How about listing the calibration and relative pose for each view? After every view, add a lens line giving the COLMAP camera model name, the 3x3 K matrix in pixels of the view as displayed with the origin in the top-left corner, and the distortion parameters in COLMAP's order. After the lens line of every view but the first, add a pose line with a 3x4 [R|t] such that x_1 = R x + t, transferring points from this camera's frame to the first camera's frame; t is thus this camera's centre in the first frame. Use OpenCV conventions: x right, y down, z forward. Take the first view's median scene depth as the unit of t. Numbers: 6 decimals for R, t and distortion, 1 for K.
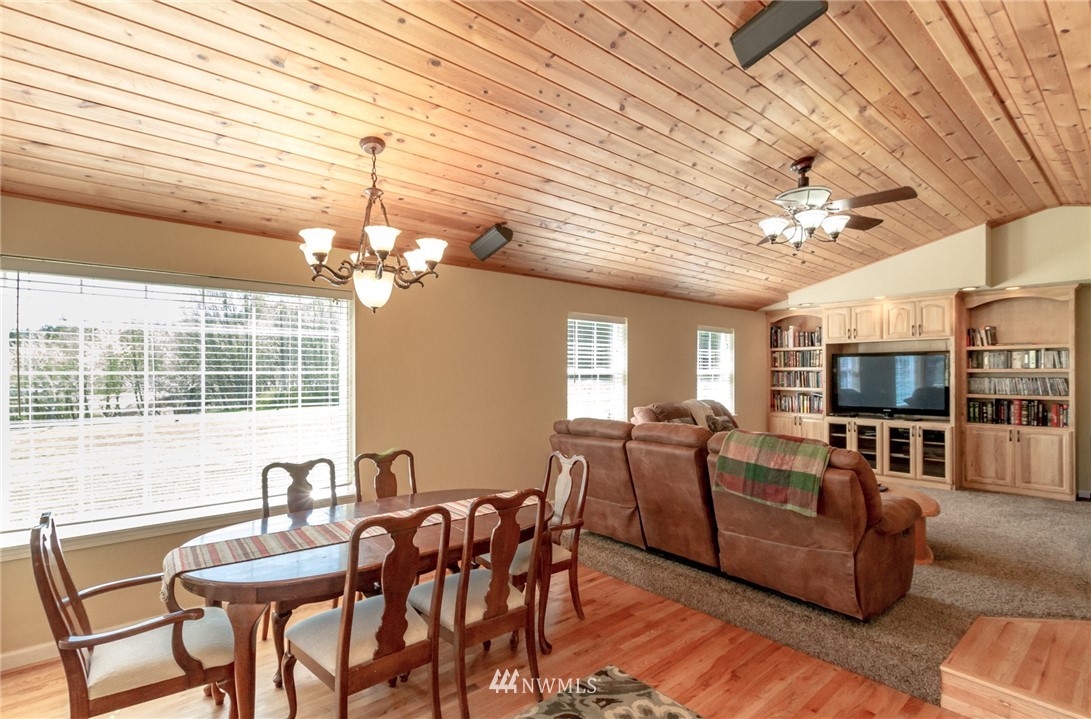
lens RADIAL K [[520.3, 0, 545.9], [0, 520.3, 365.7], [0, 0, 1]] dist [0.000566, -0.000495]
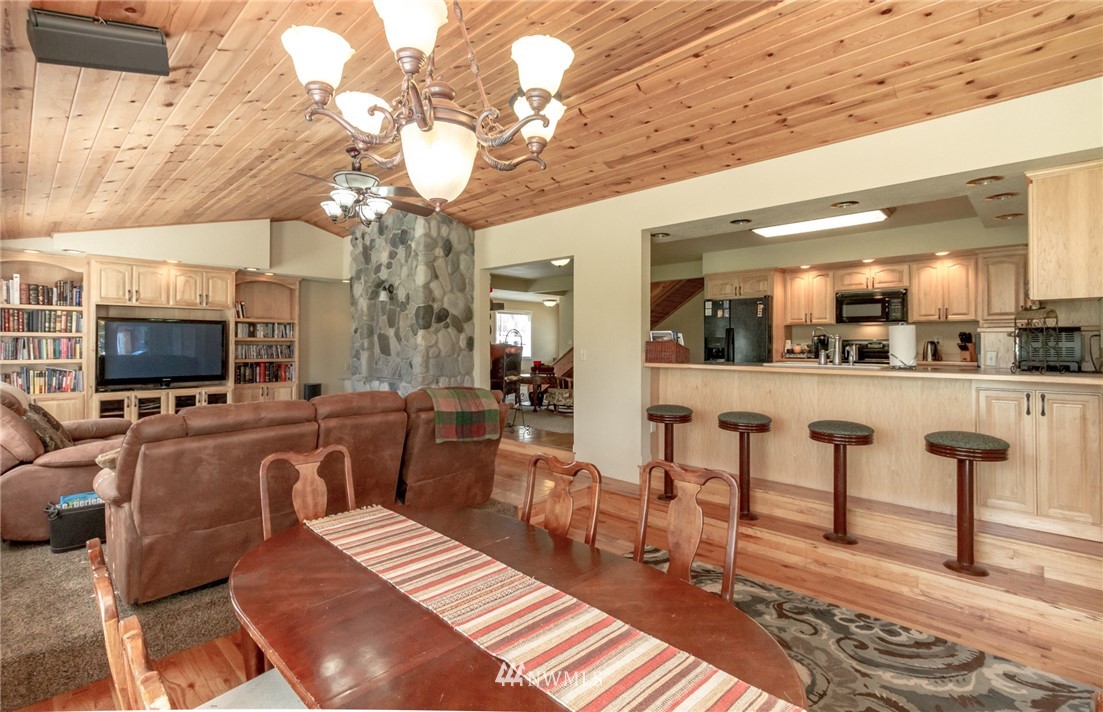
lens RADIAL K [[512.7, 0, 549.6], [0, 512.7, 346.0], [0, 0, 1]] dist [-0.000057, 0.000052]
pose [[-0.109013, -0.001018, 0.994040, -0.384819], [-0.015822, 0.999875, -0.000712, 0.014557], [-0.993914, -0.015805, -0.109016, 0.430061]]
